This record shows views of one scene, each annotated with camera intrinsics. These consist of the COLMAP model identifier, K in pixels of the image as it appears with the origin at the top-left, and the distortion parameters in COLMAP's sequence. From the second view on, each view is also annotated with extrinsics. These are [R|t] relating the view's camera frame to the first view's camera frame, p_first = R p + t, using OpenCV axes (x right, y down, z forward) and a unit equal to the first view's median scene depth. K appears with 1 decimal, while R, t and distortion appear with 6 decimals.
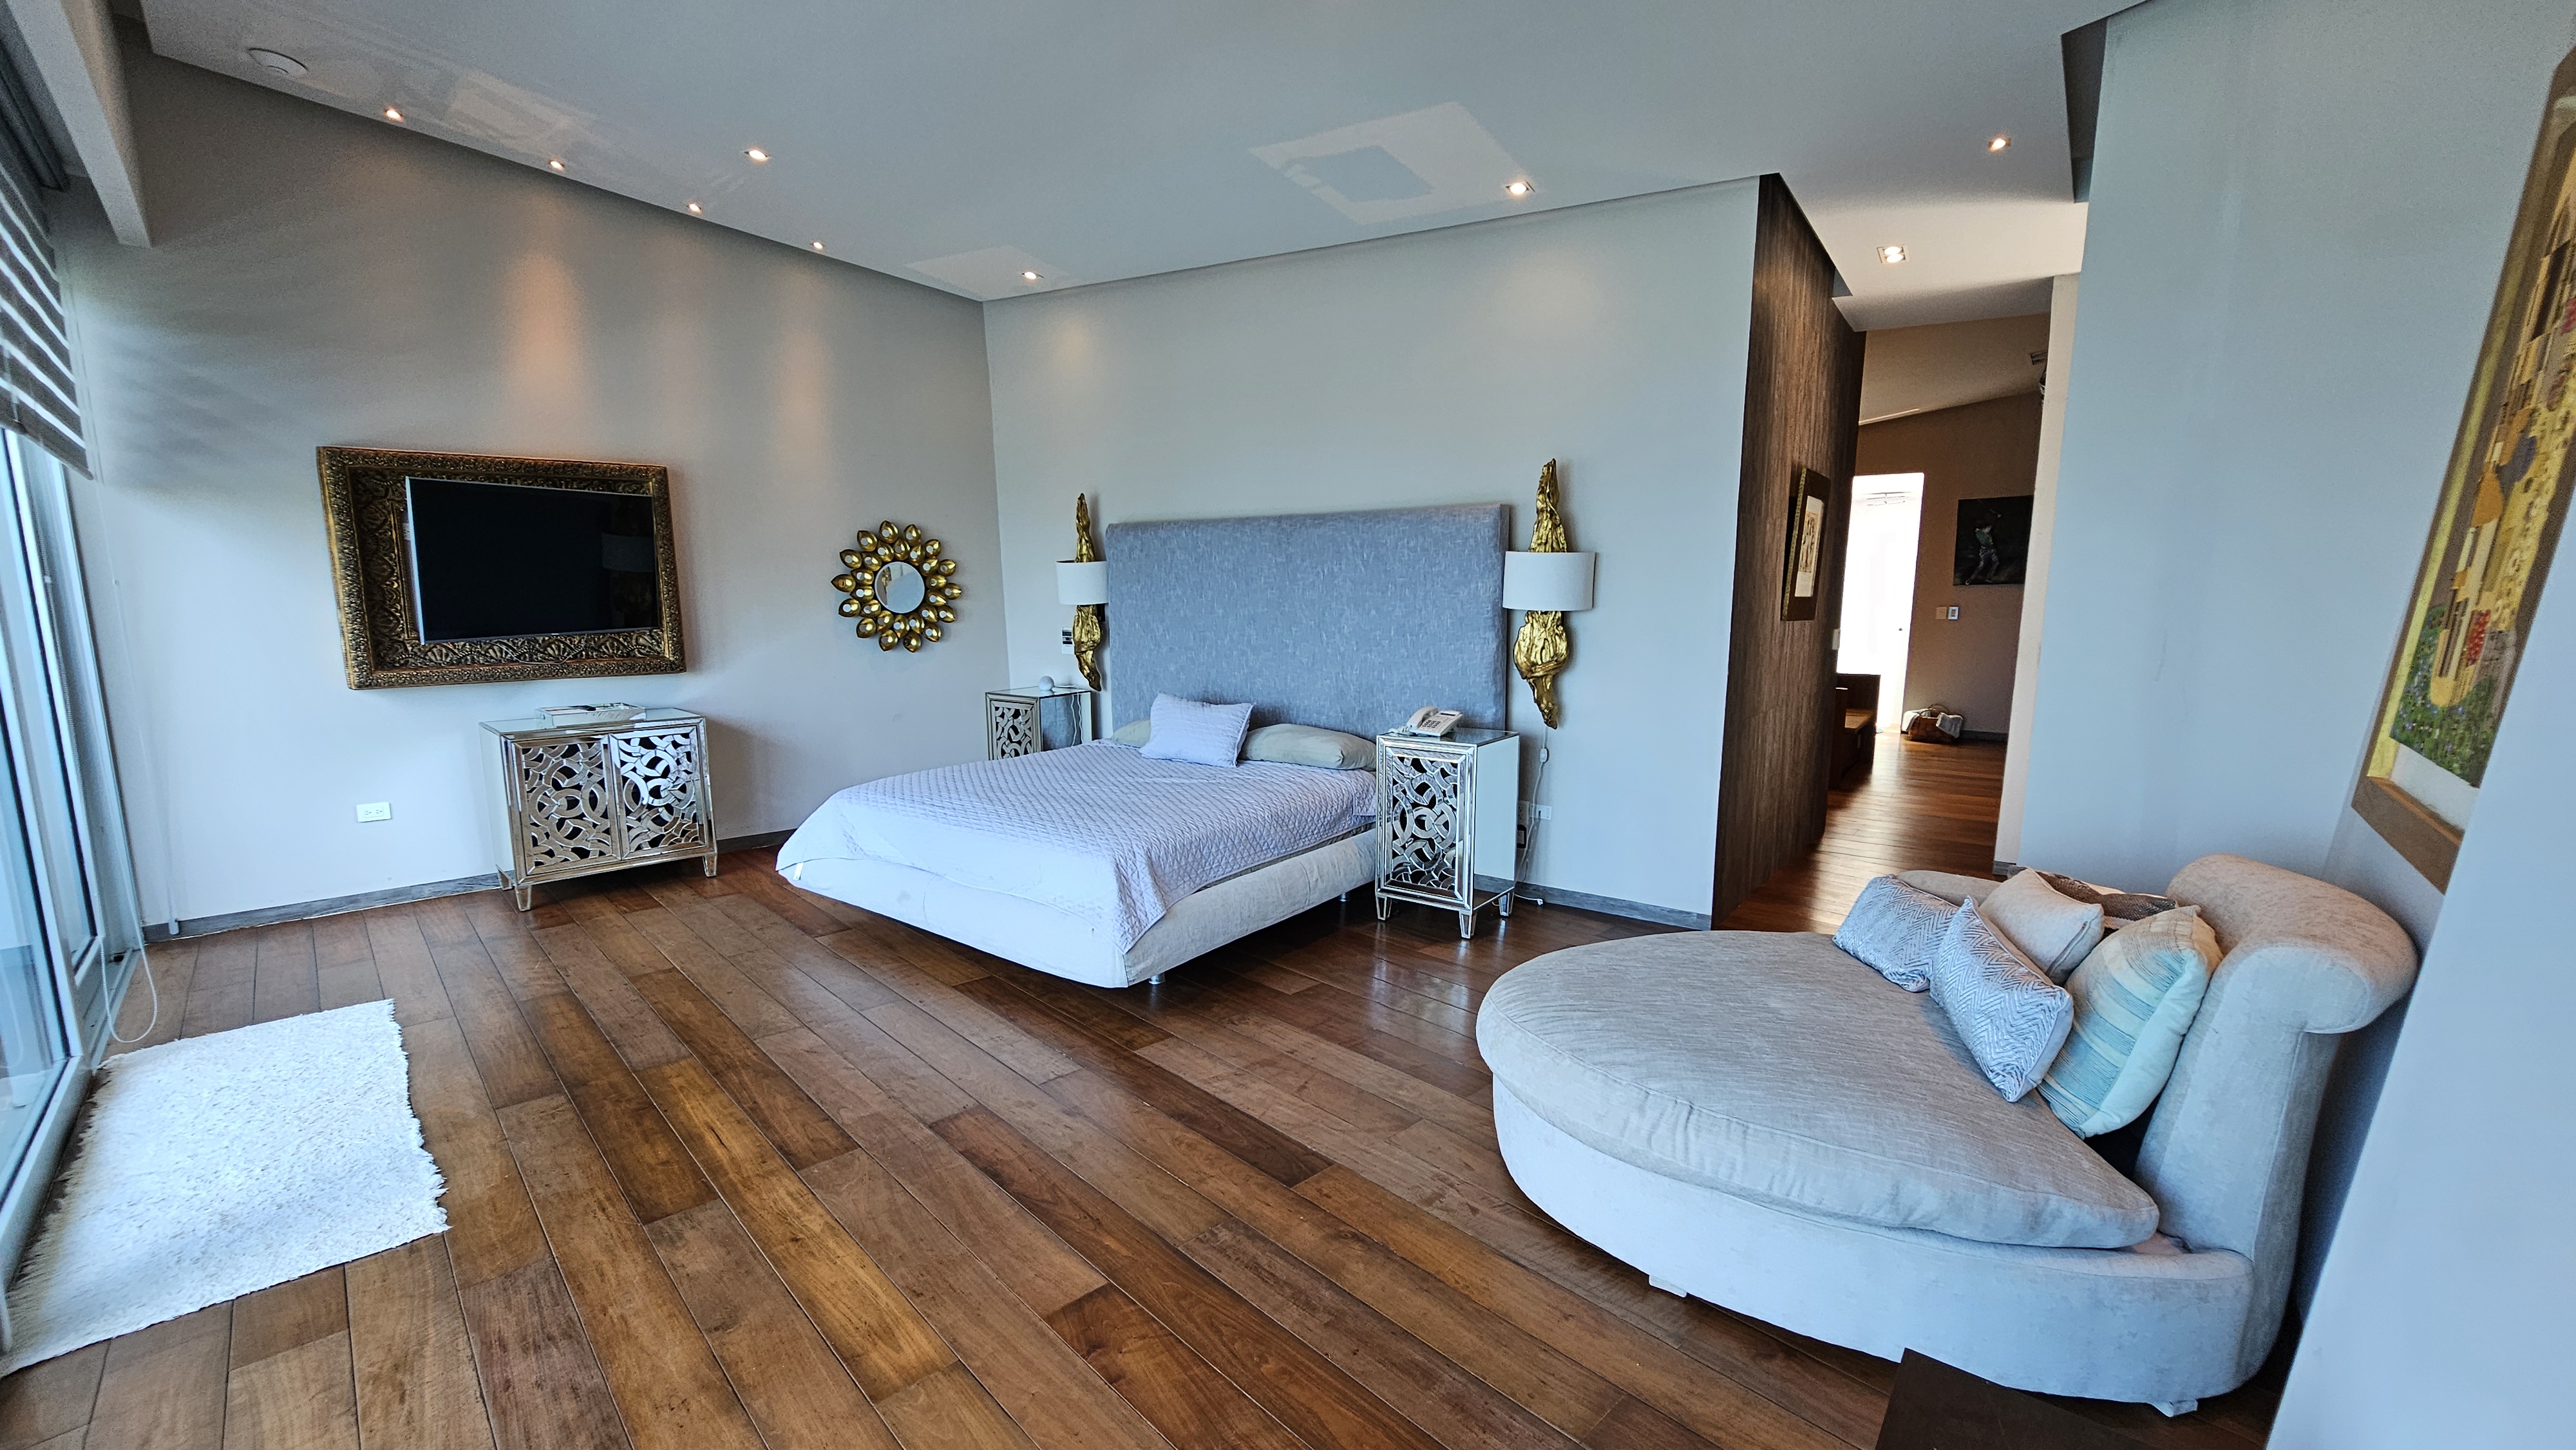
lens RADIAL K [[1054.1, 0, 1284.1], [0, 1054.1, 747.5], [0, 0, 1]] dist [-0.012776, 0.007299]
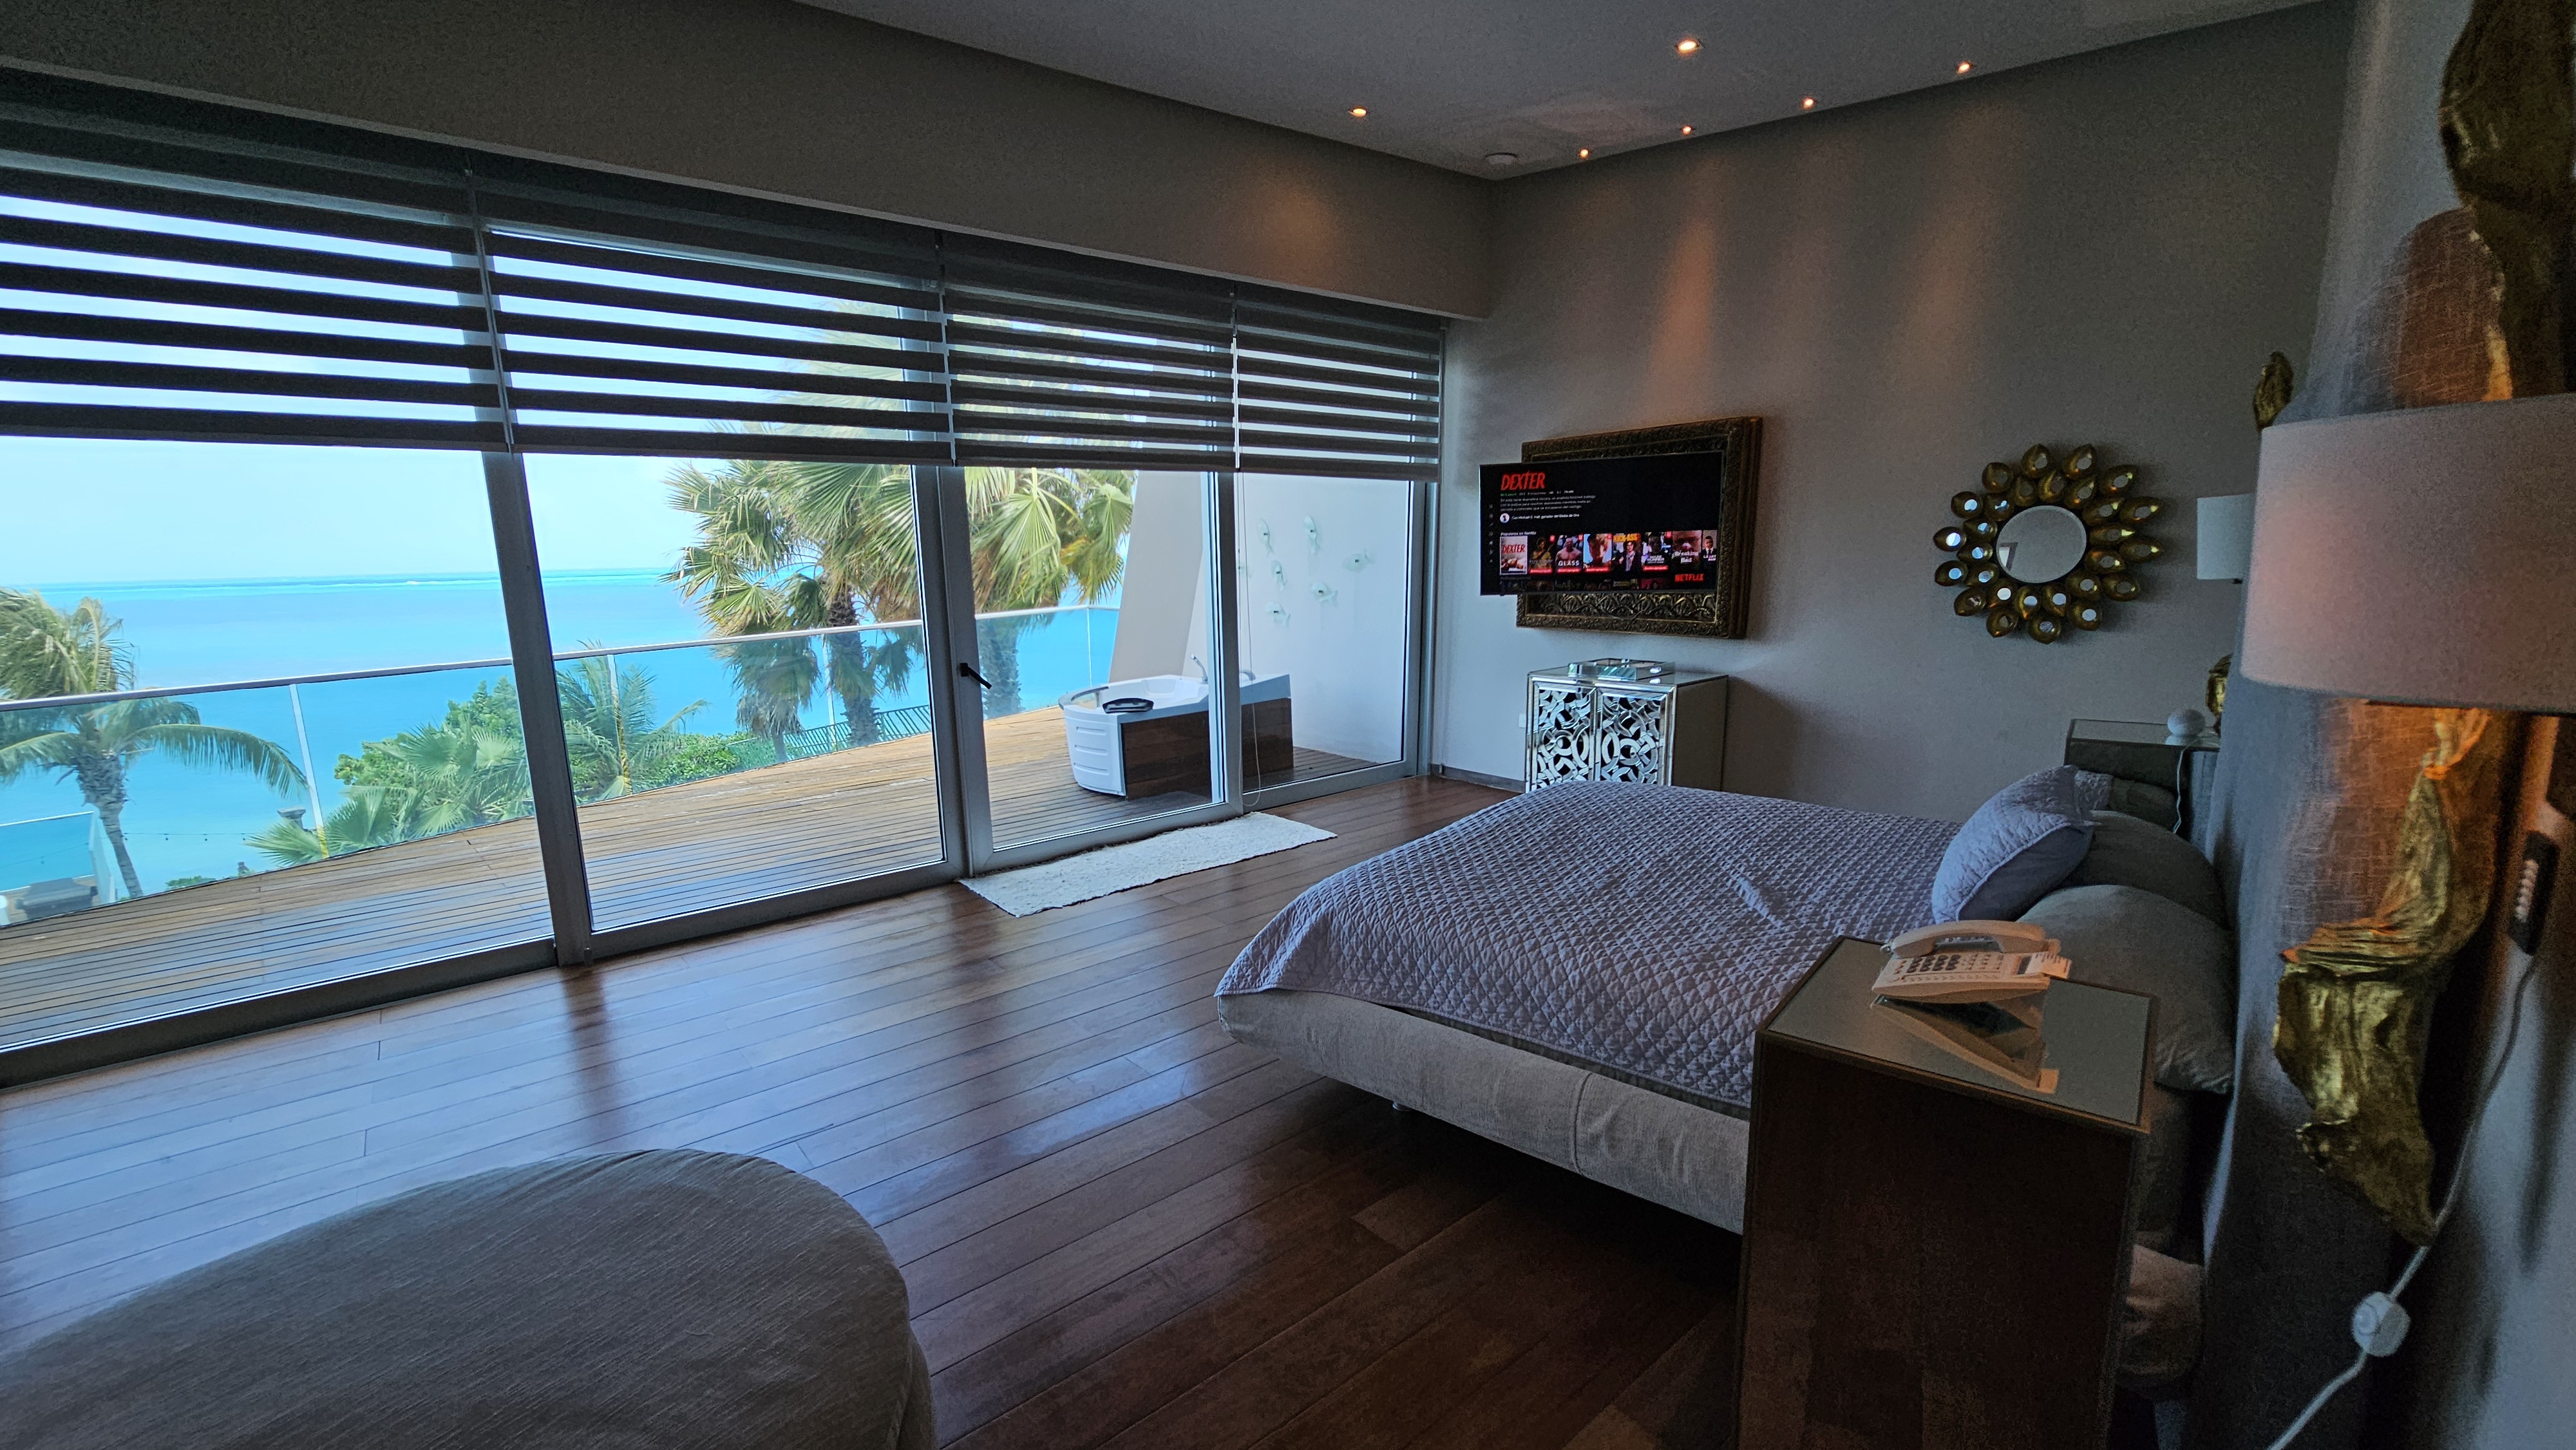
lens RADIAL K [[1054.1, 0, 1284.1], [0, 1054.1, 747.5], [0, 0, 1]] dist [-0.012776, 0.007299]
pose [[-0.031878, 0.185540, -0.982120, 0.340880], [-0.134123, 0.972938, 0.188158, -0.089184], [0.990452, 0.137723, -0.006130, 0.557883]]
